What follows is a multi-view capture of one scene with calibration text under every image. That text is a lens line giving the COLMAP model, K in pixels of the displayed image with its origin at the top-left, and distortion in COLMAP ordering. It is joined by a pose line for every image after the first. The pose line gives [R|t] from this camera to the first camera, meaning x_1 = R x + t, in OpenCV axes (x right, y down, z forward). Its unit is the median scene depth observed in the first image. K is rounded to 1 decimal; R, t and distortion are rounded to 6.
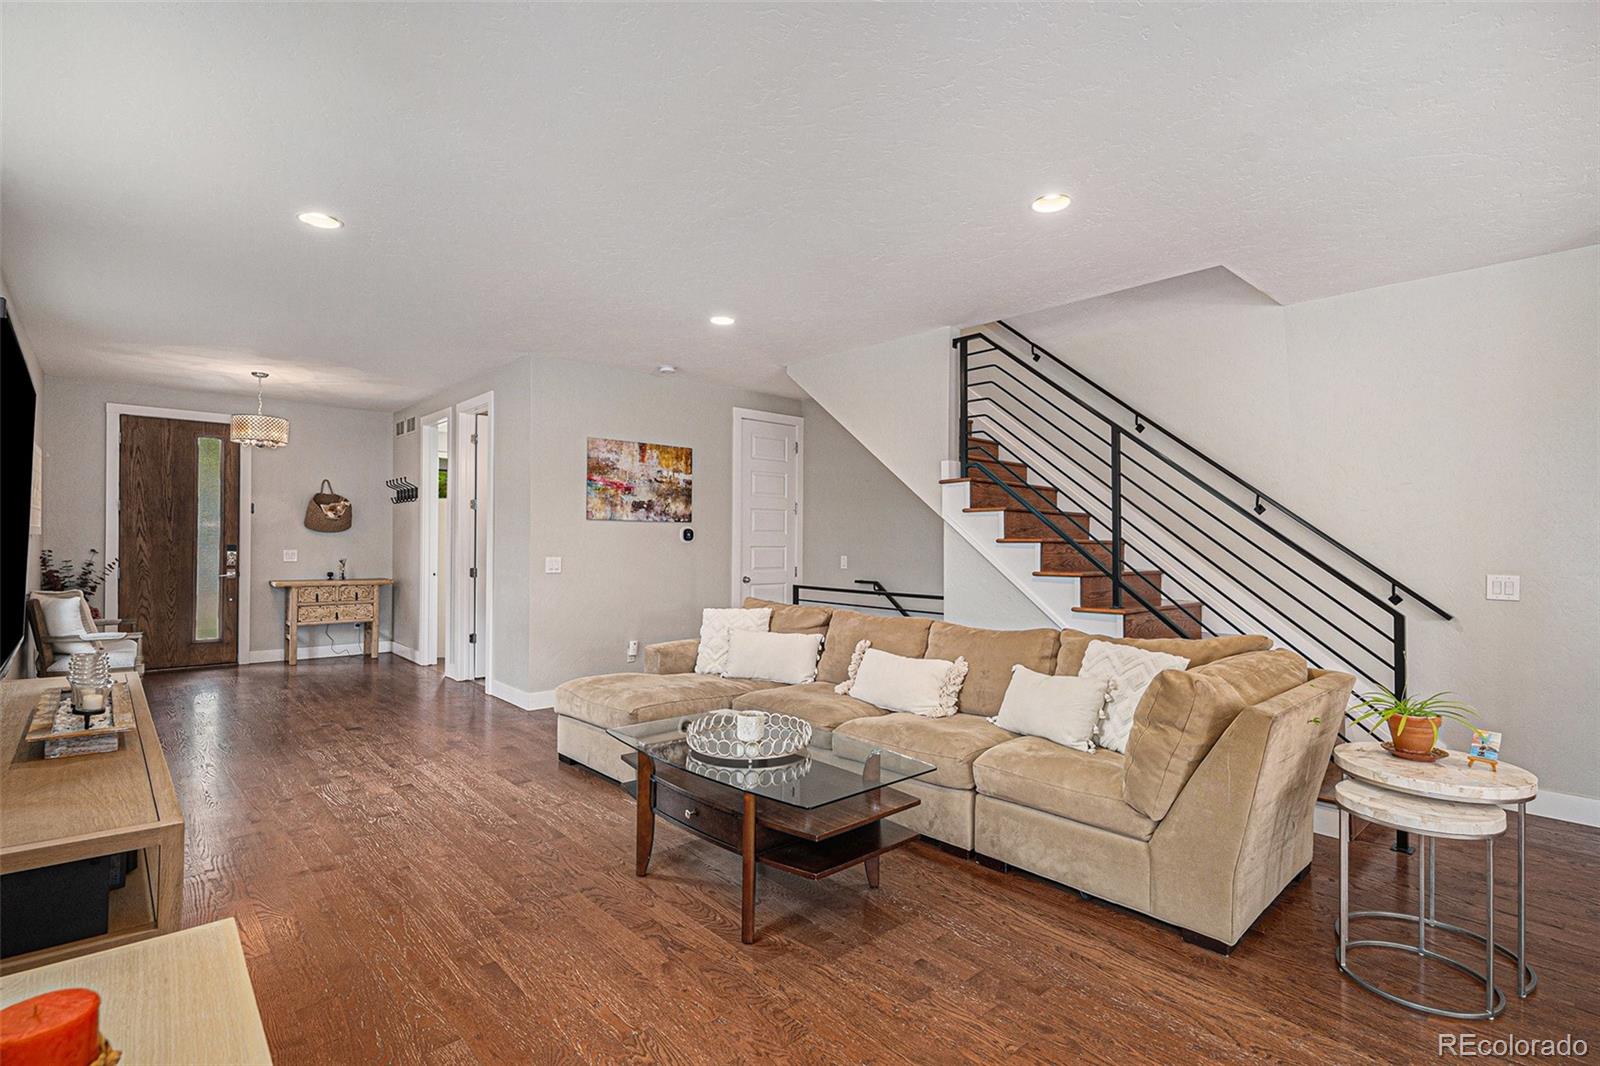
lens RADIAL K [[765.0, 0, 799.2], [0, 765.0, 540.6], [0, 0, 1]] dist [0.011821, -0.004912]
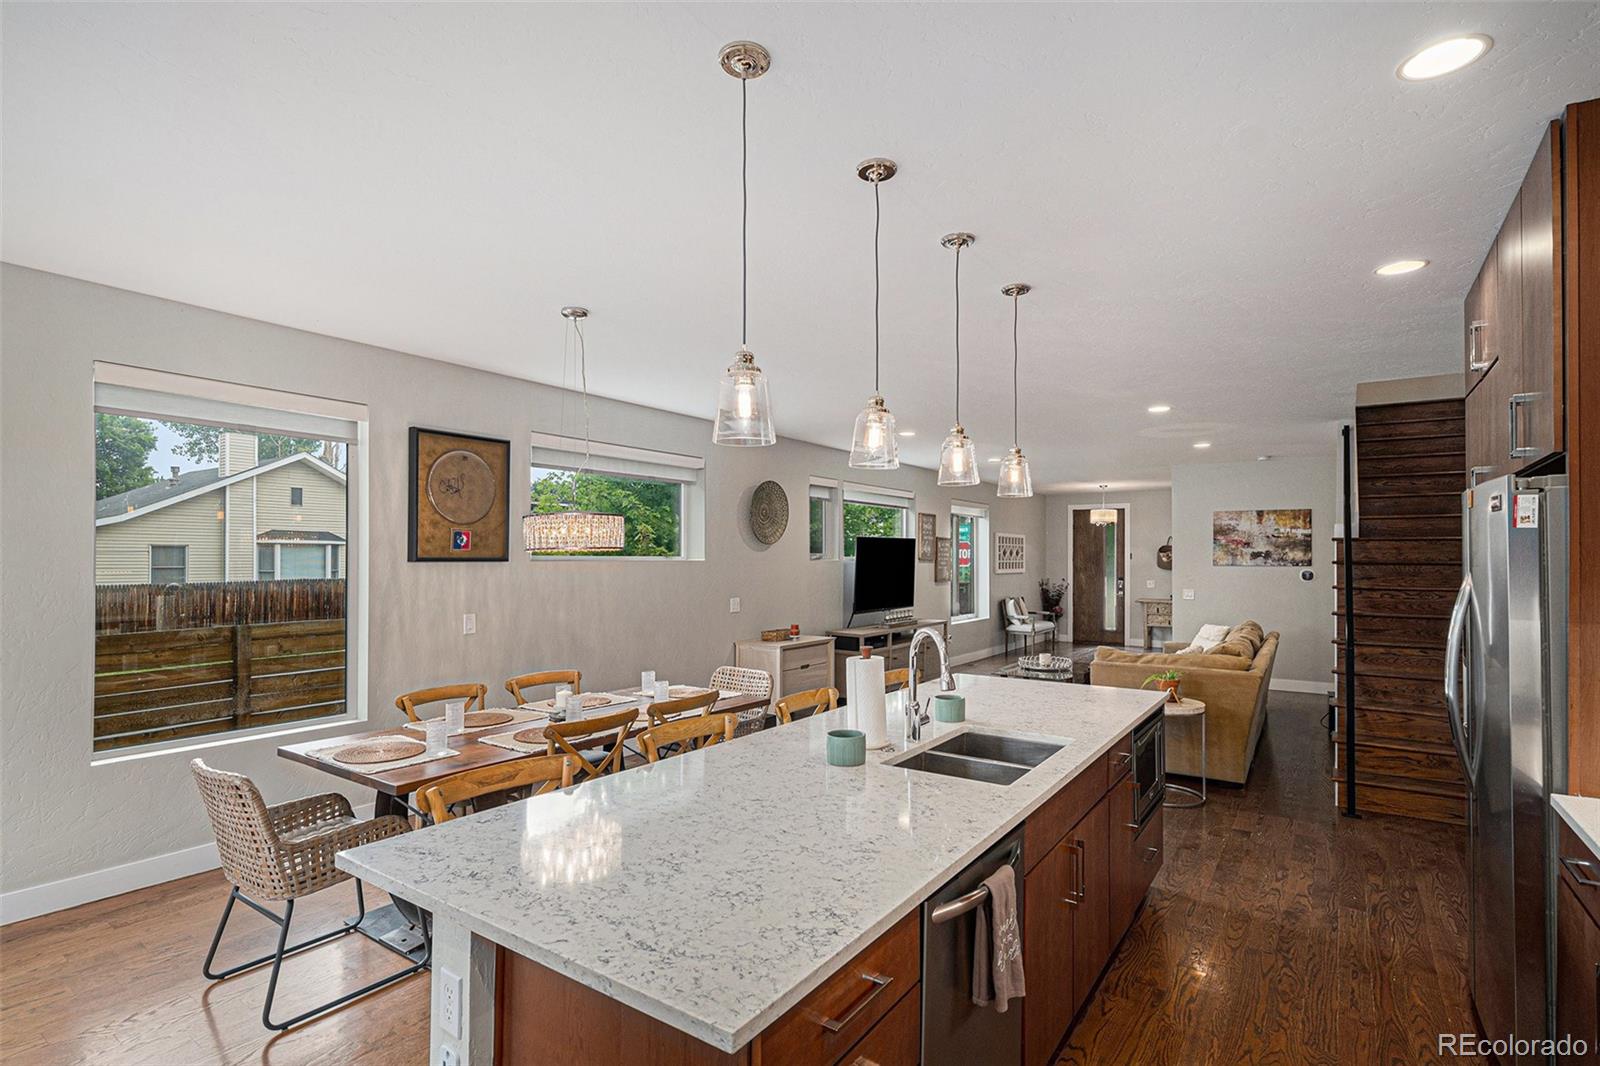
lens RADIAL K [[765.0, 0, 796.0], [0, 765.0, 543.4], [0, 0, 1]] dist [0.011821, -0.004912]
pose [[0.220653, -0.027073, -0.974977, 0.880132], [0.000971, 0.999620, -0.027537, -0.025713], [0.975352, 0.005129, 0.220595, -0.128206]]
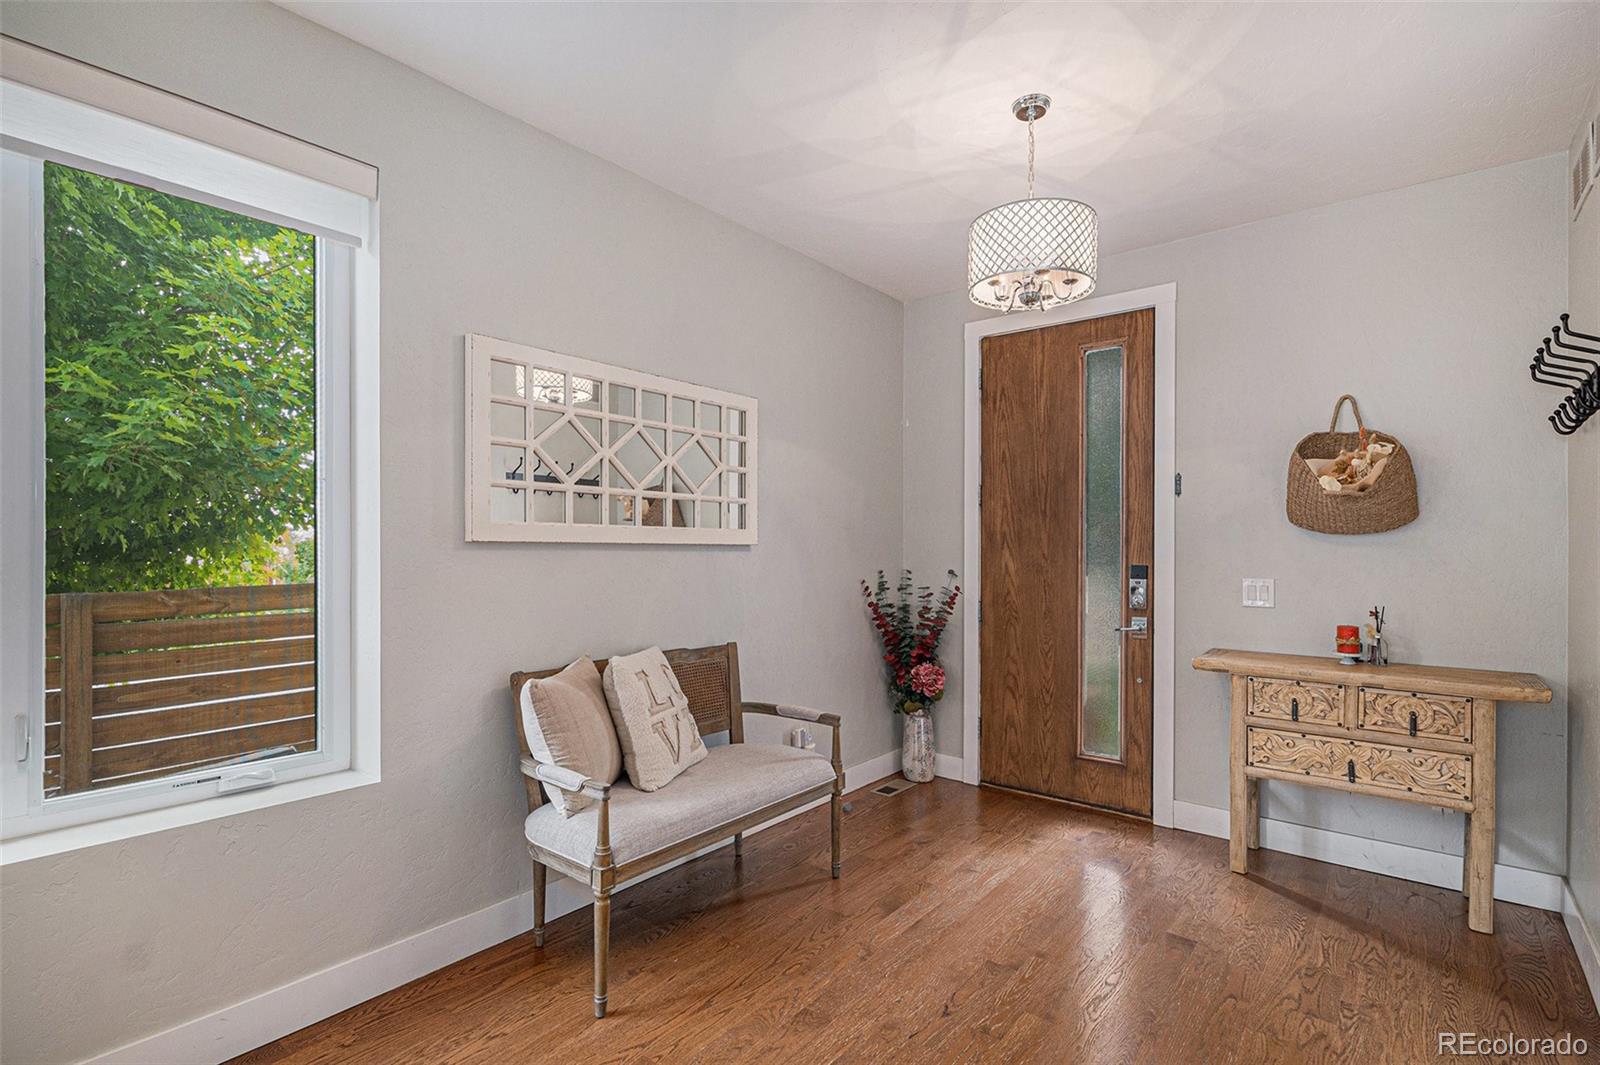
lens RADIAL K [[784.7, 0, 801.0], [0, 784.7, 541.9], [0, 0, 1]] dist [0.000705, -0.000483]
pose [[0.158568, -0.012235, -0.987272, -0.317509], [0.002835, 0.999925, -0.011936, -0.003446], [0.987344, -0.000906, 0.158590, 0.770974]]
